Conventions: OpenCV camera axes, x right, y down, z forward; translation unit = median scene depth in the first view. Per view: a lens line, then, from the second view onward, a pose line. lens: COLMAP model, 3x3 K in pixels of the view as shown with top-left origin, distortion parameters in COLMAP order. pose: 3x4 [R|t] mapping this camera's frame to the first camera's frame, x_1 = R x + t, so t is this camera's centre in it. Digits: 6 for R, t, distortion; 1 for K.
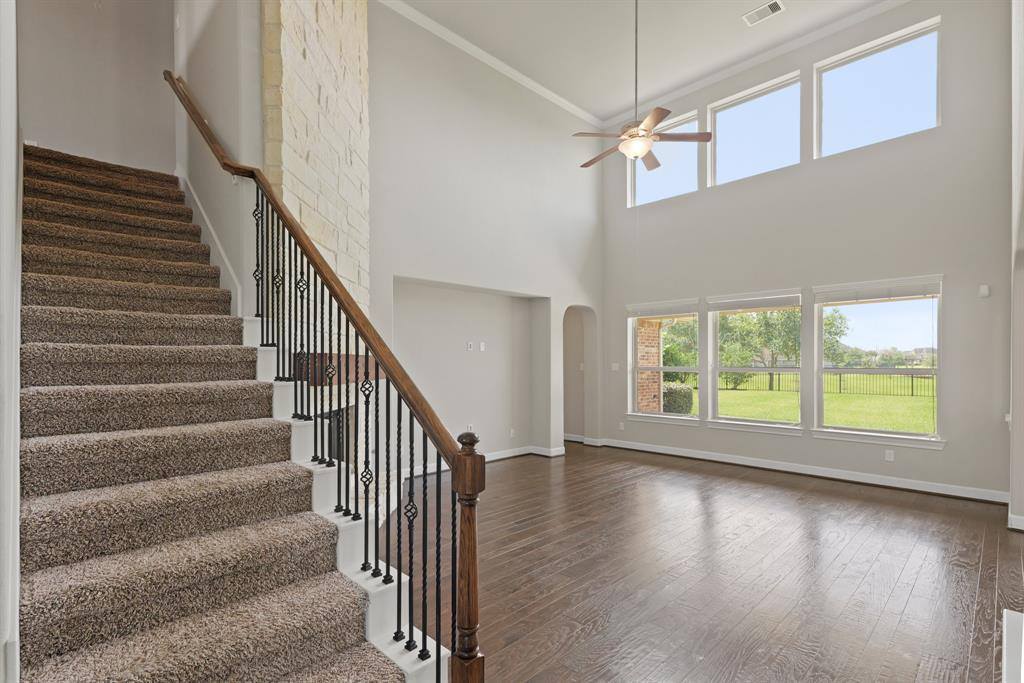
lens RADIAL K [[477.0, 0, 512.3], [0, 477.0, 360.4], [0, 0, 1]] dist [0.003904, -0.000522]
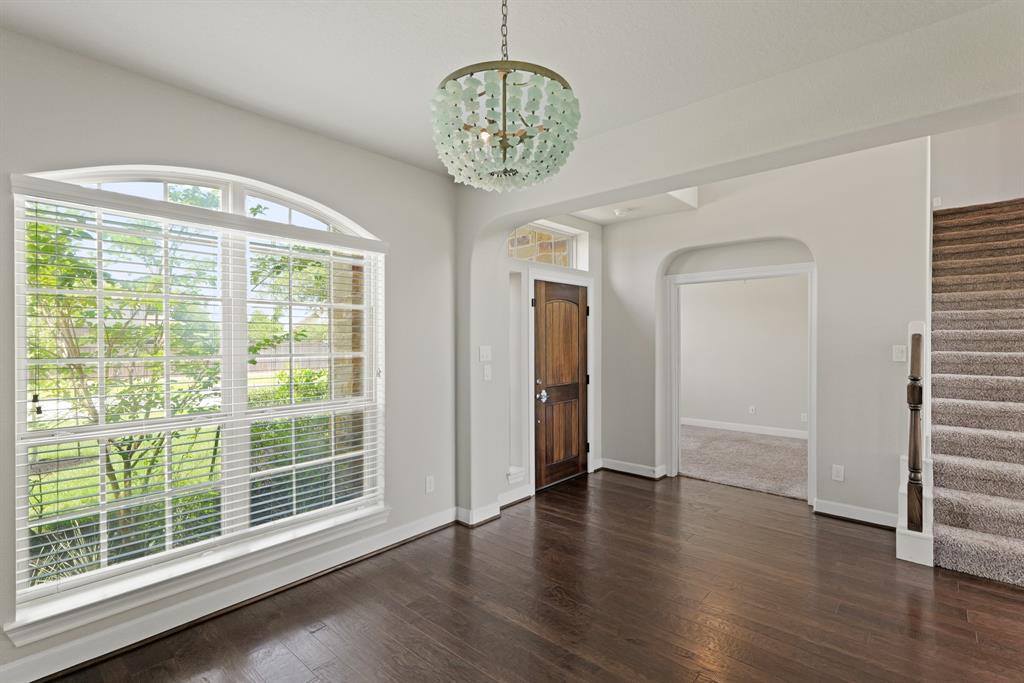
lens RADIAL K [[477.0, 0, 510.5], [0, 477.0, 344.0], [0, 0, 1]] dist [0.003904, -0.000522]
pose [[0.055372, 0.008368, -0.998431, 0.867509], [-0.001428, 0.999965, 0.008302, 0.007240], [0.998465, 0.000966, 0.055382, -0.862158]]
